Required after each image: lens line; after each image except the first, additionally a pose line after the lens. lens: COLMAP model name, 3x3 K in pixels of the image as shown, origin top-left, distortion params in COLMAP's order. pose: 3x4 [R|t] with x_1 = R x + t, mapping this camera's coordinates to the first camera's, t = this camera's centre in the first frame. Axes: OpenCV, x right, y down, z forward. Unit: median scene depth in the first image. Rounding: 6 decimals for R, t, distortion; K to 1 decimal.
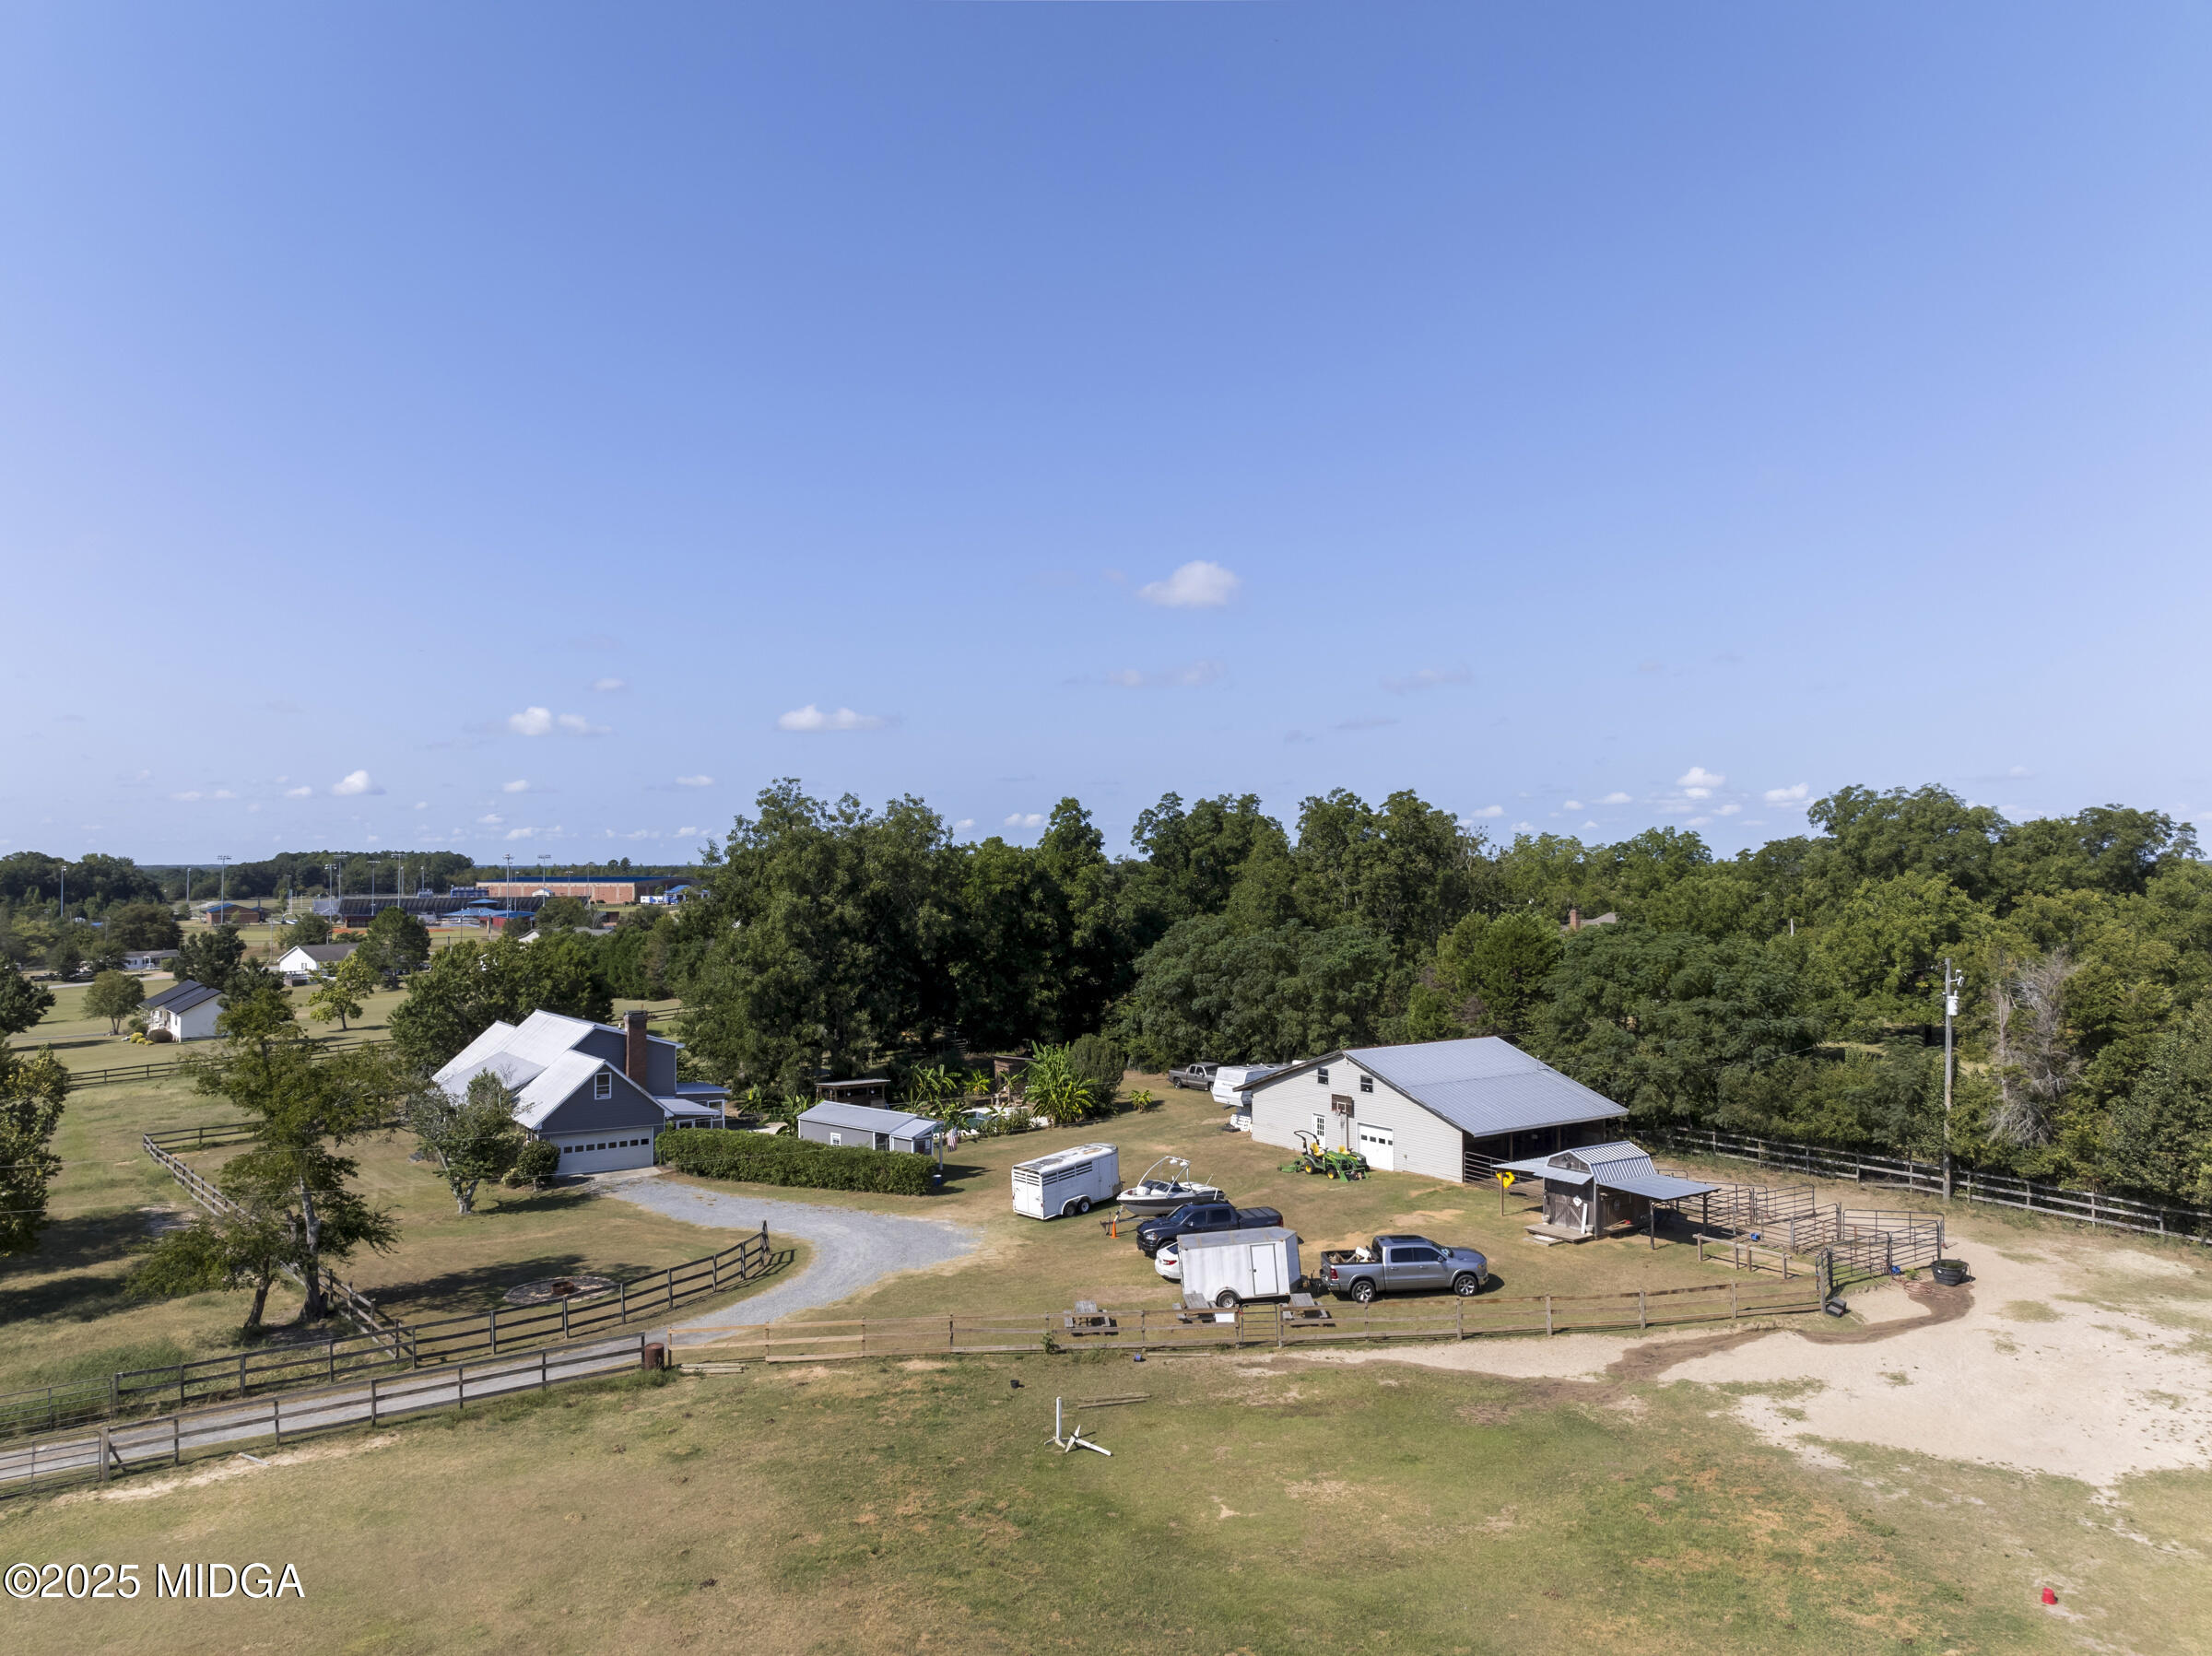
lens RADIAL K [[1547.2, 0, 1105.3], [0, 1547.2, 827.6], [0, 0, 1]] dist [-0.005037, -0.002702]
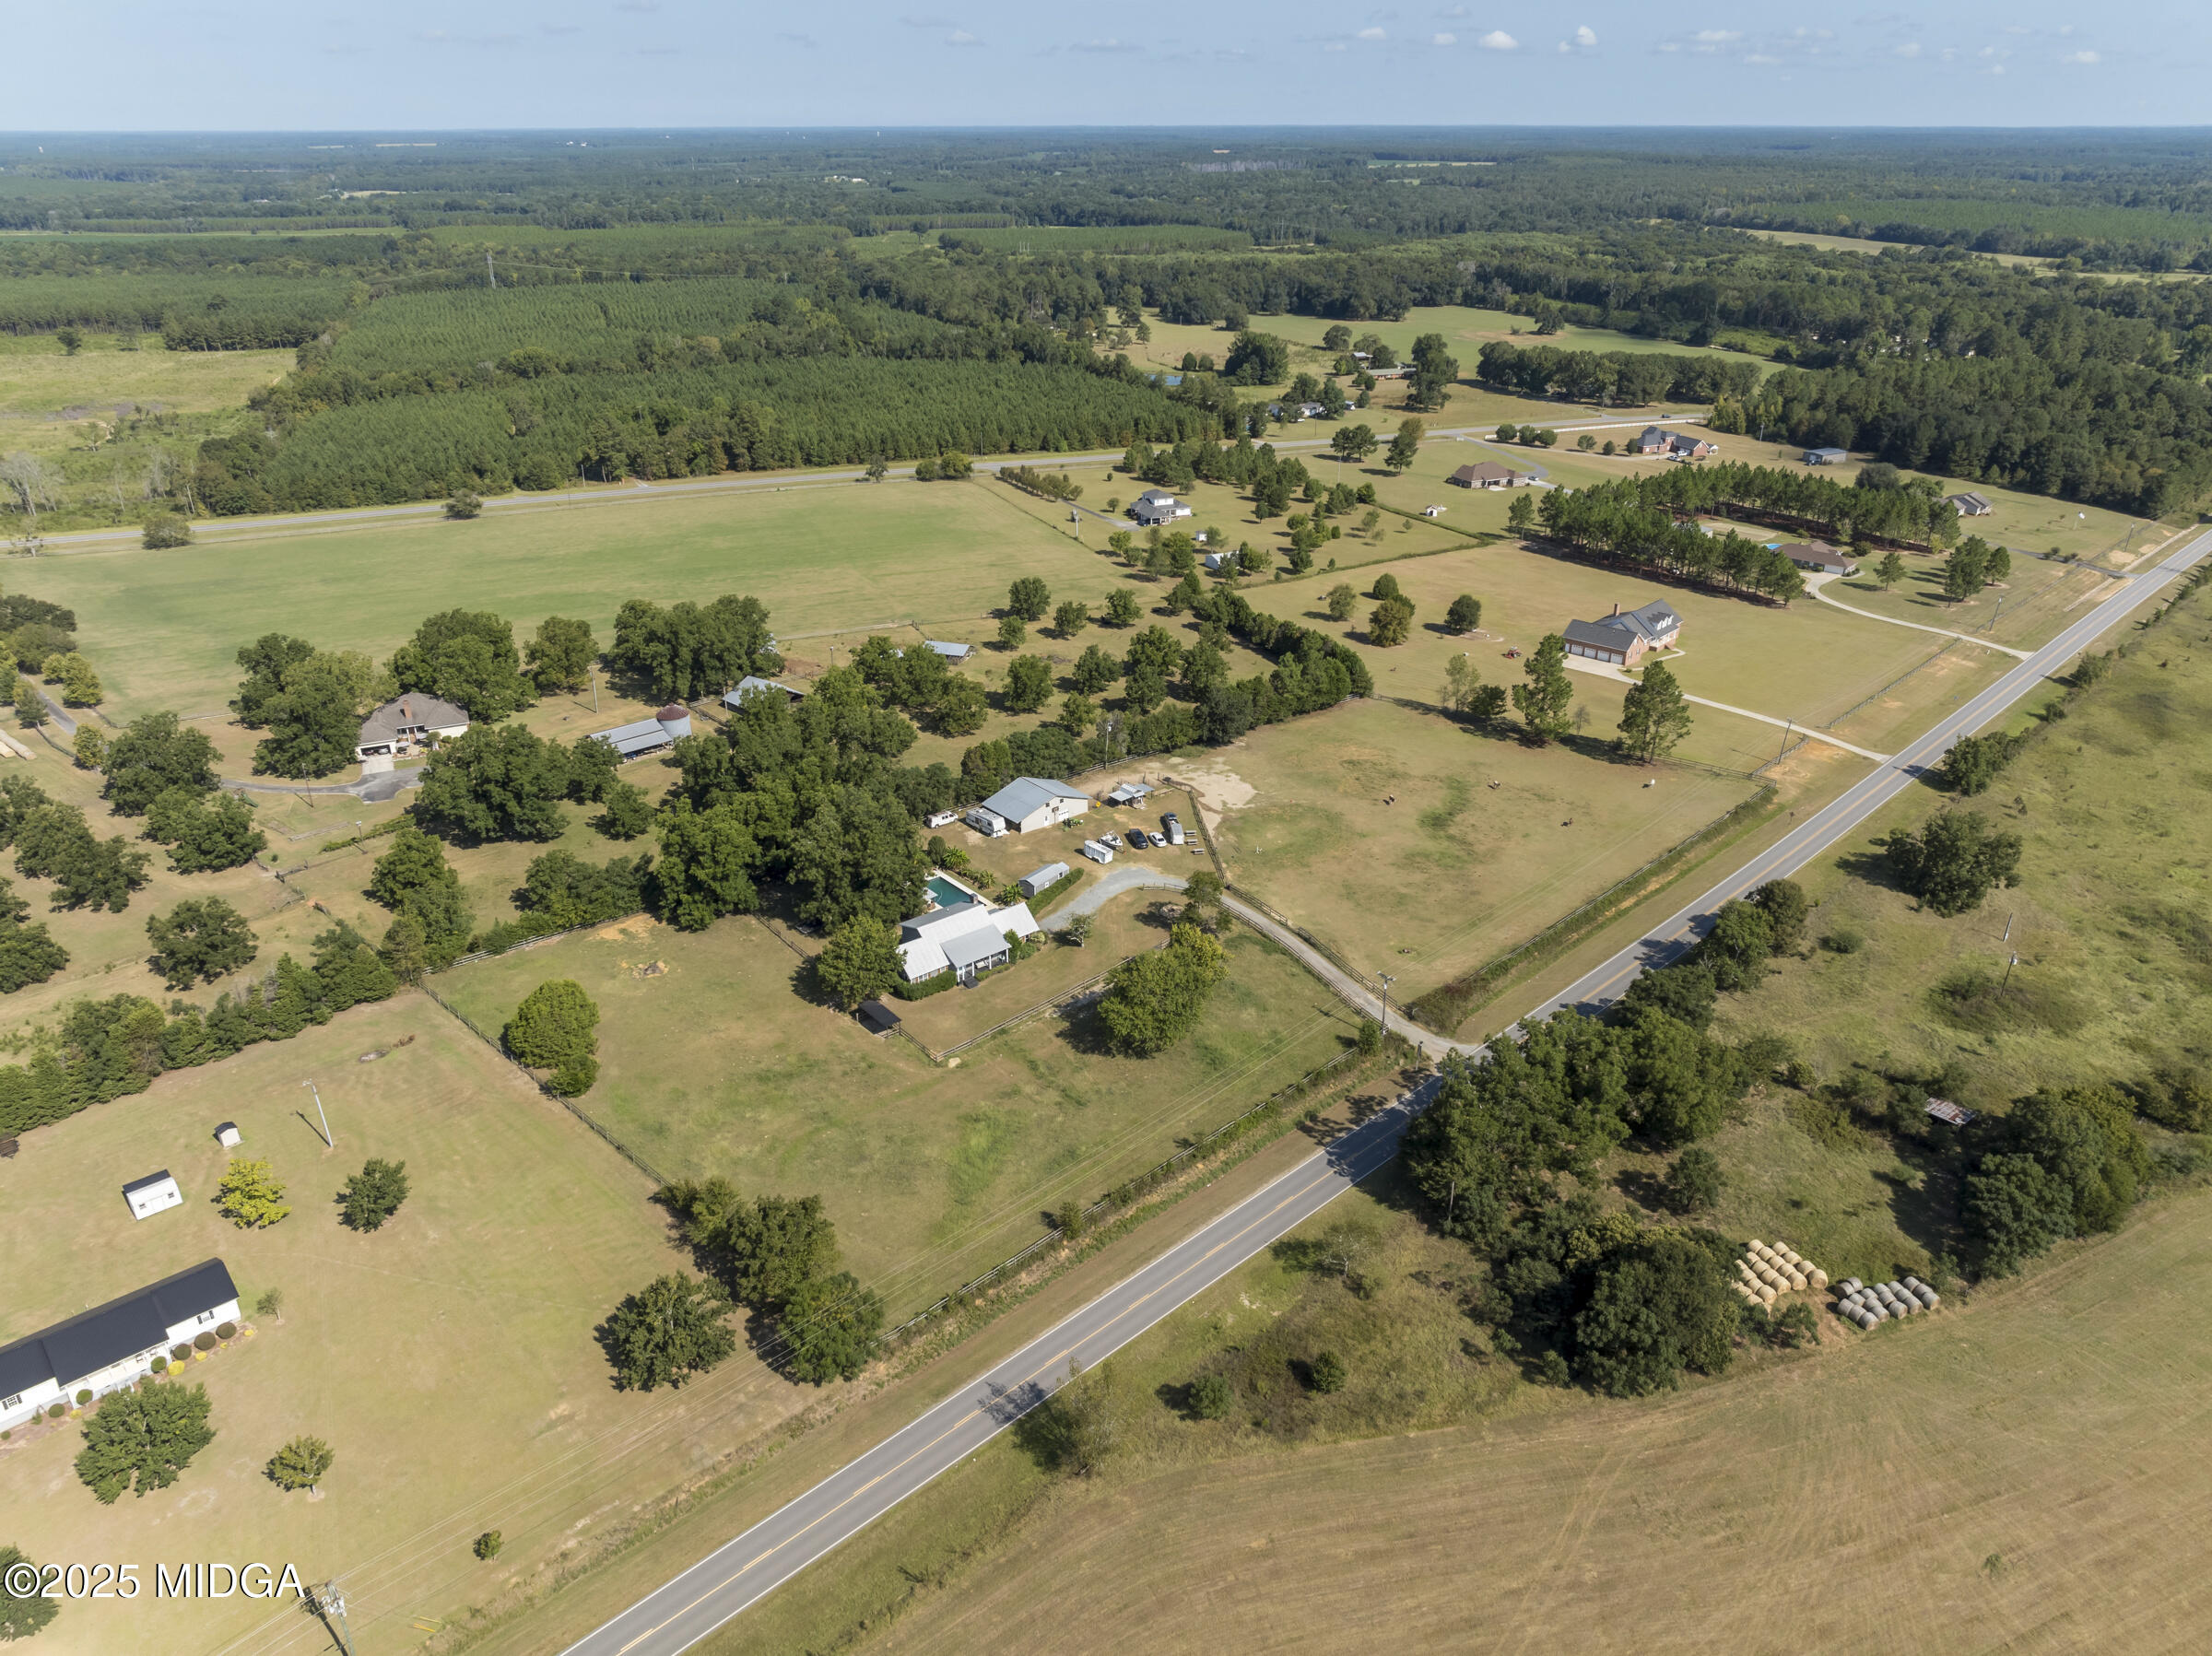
lens RADIAL K [[1547.2, 0, 1094.5], [0, 1547.2, 826.8], [0, 0, 1]] dist [-0.005037, -0.002702]
pose [[-0.069263, -0.412335, 0.908395, -3.179815], [-0.019053, 0.910963, 0.412048, -1.286633], [-0.997416, 0.011232, -0.070952, 1.172899]]
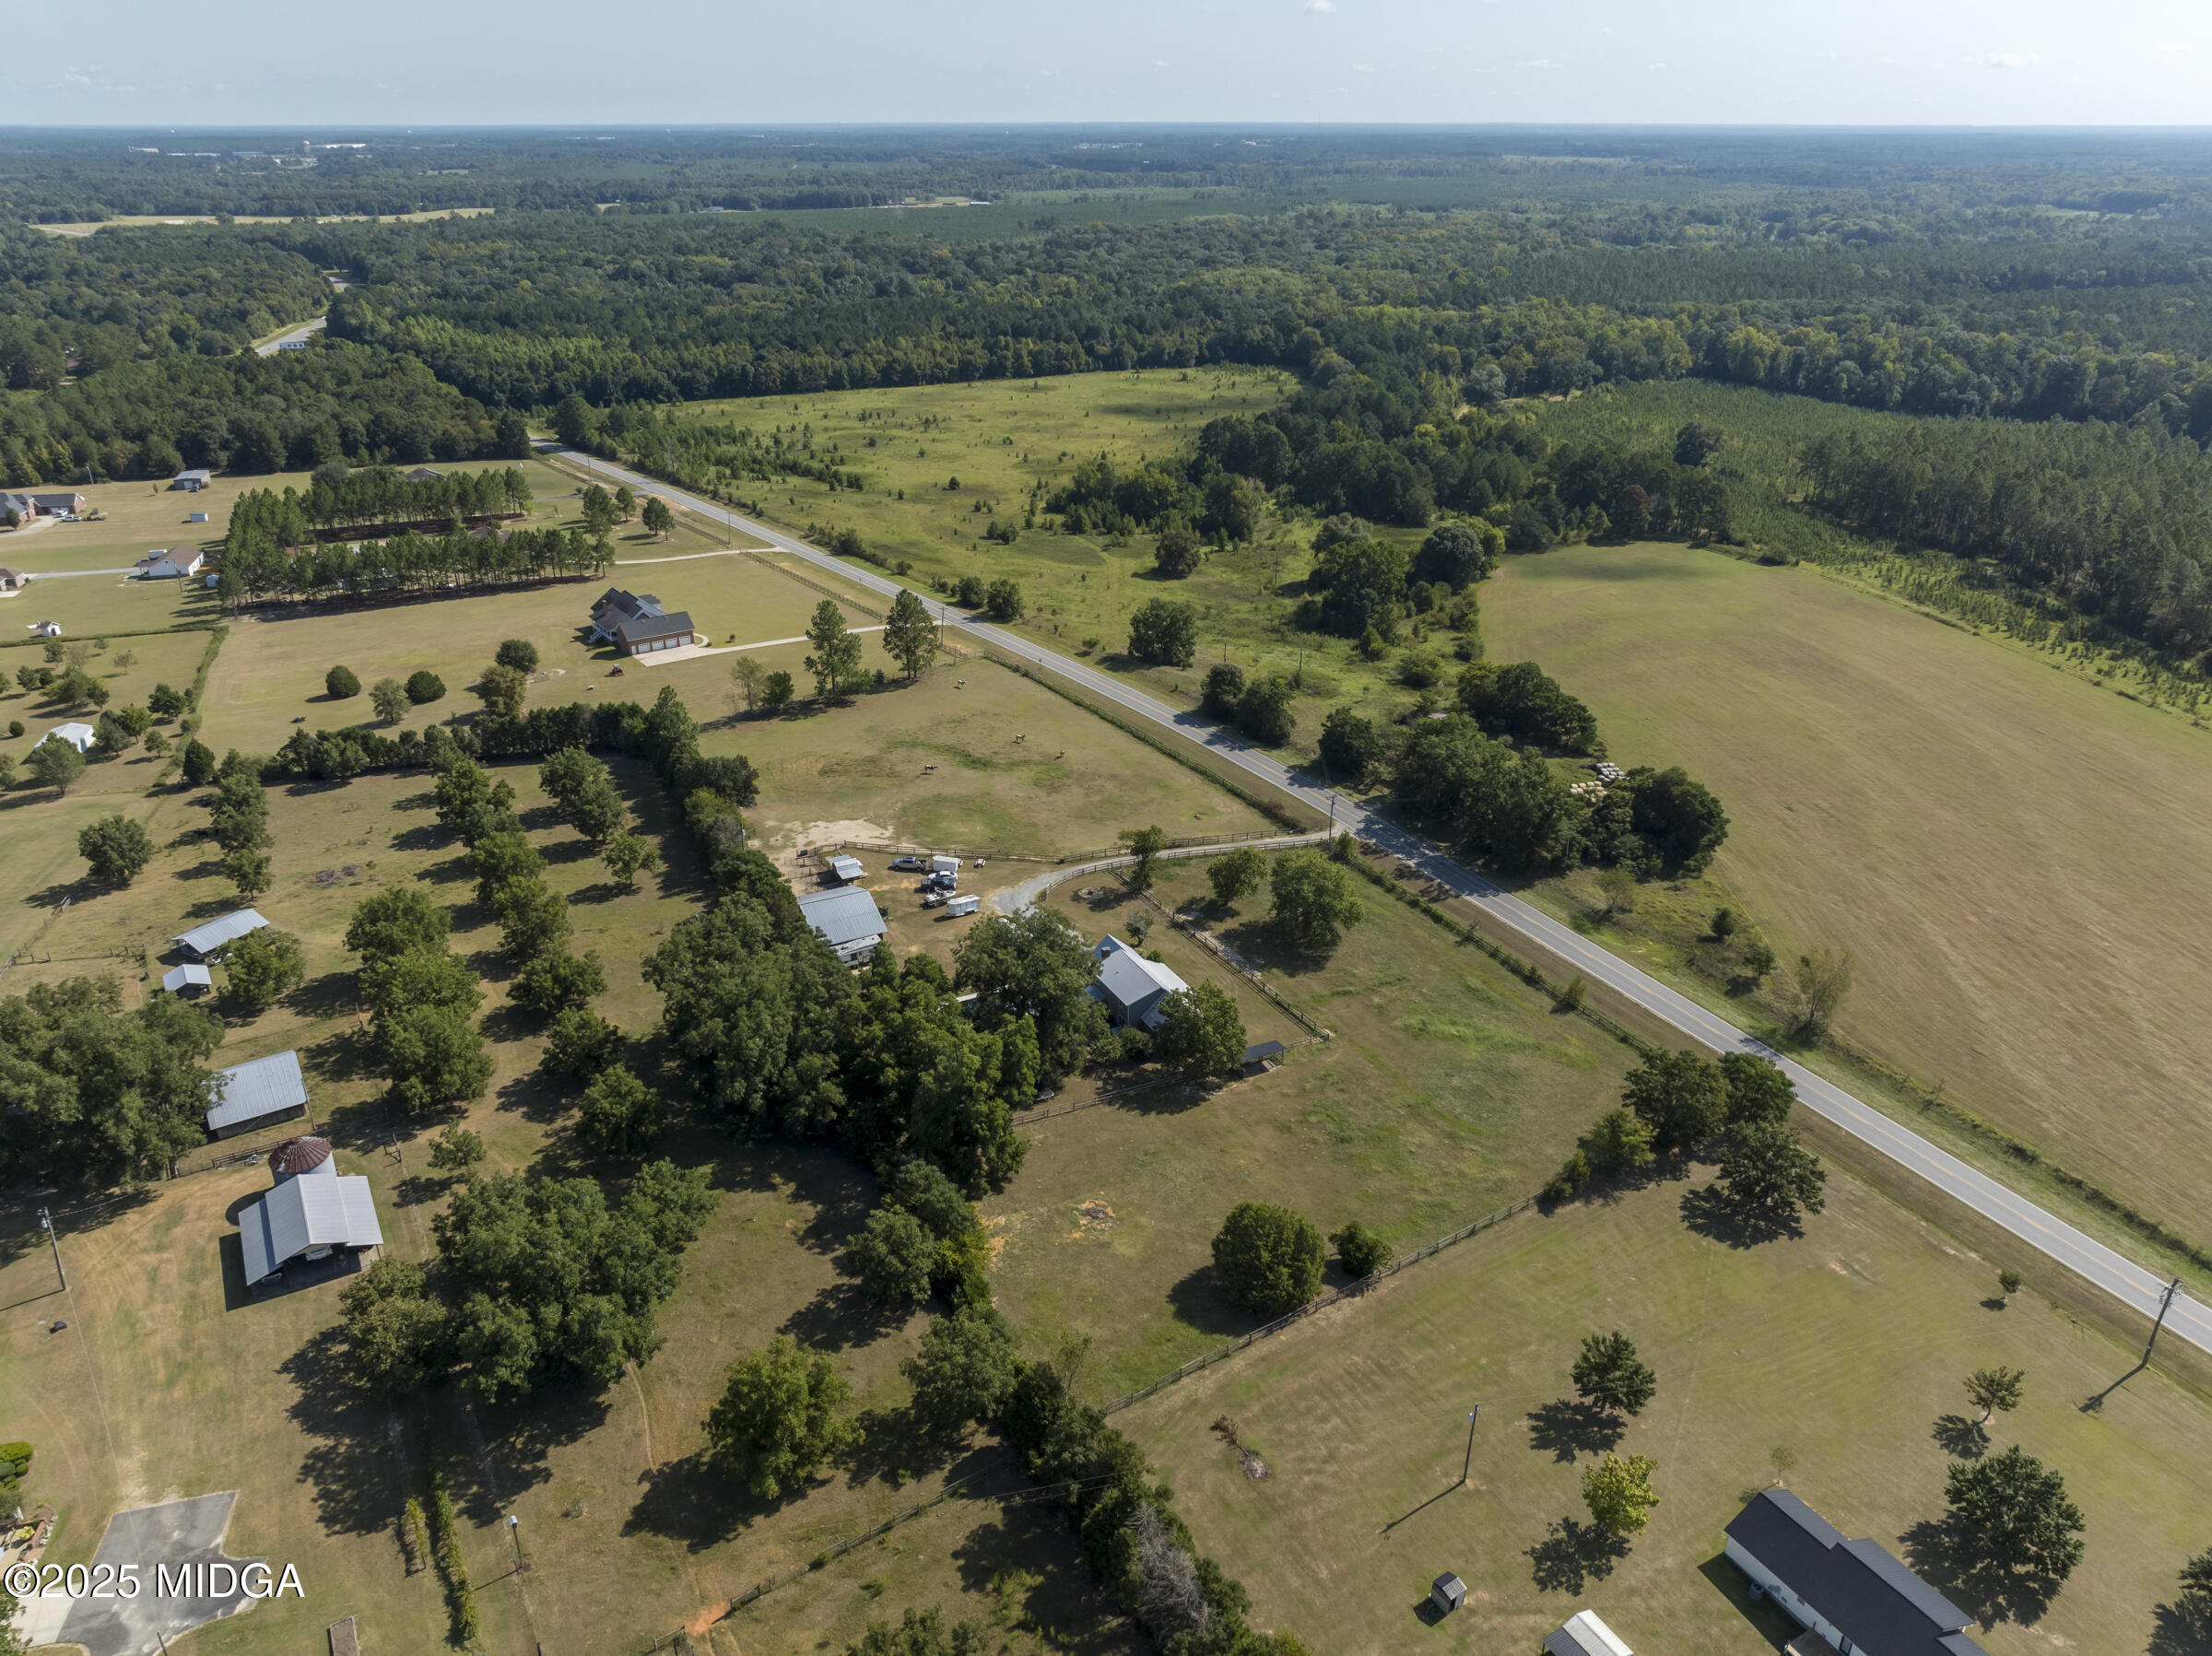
lens RADIAL K [[1547.2, 0, 1108.1], [0, 1547.2, 840.6], [0, 0, 1]] dist [-0.005037, -0.002702]
pose [[-0.990671, -0.055686, 0.124377, -0.719189], [-0.000894, 0.915335, 0.402693, -1.222899], [-0.136271, 0.398825, -0.906846, 3.765561]]
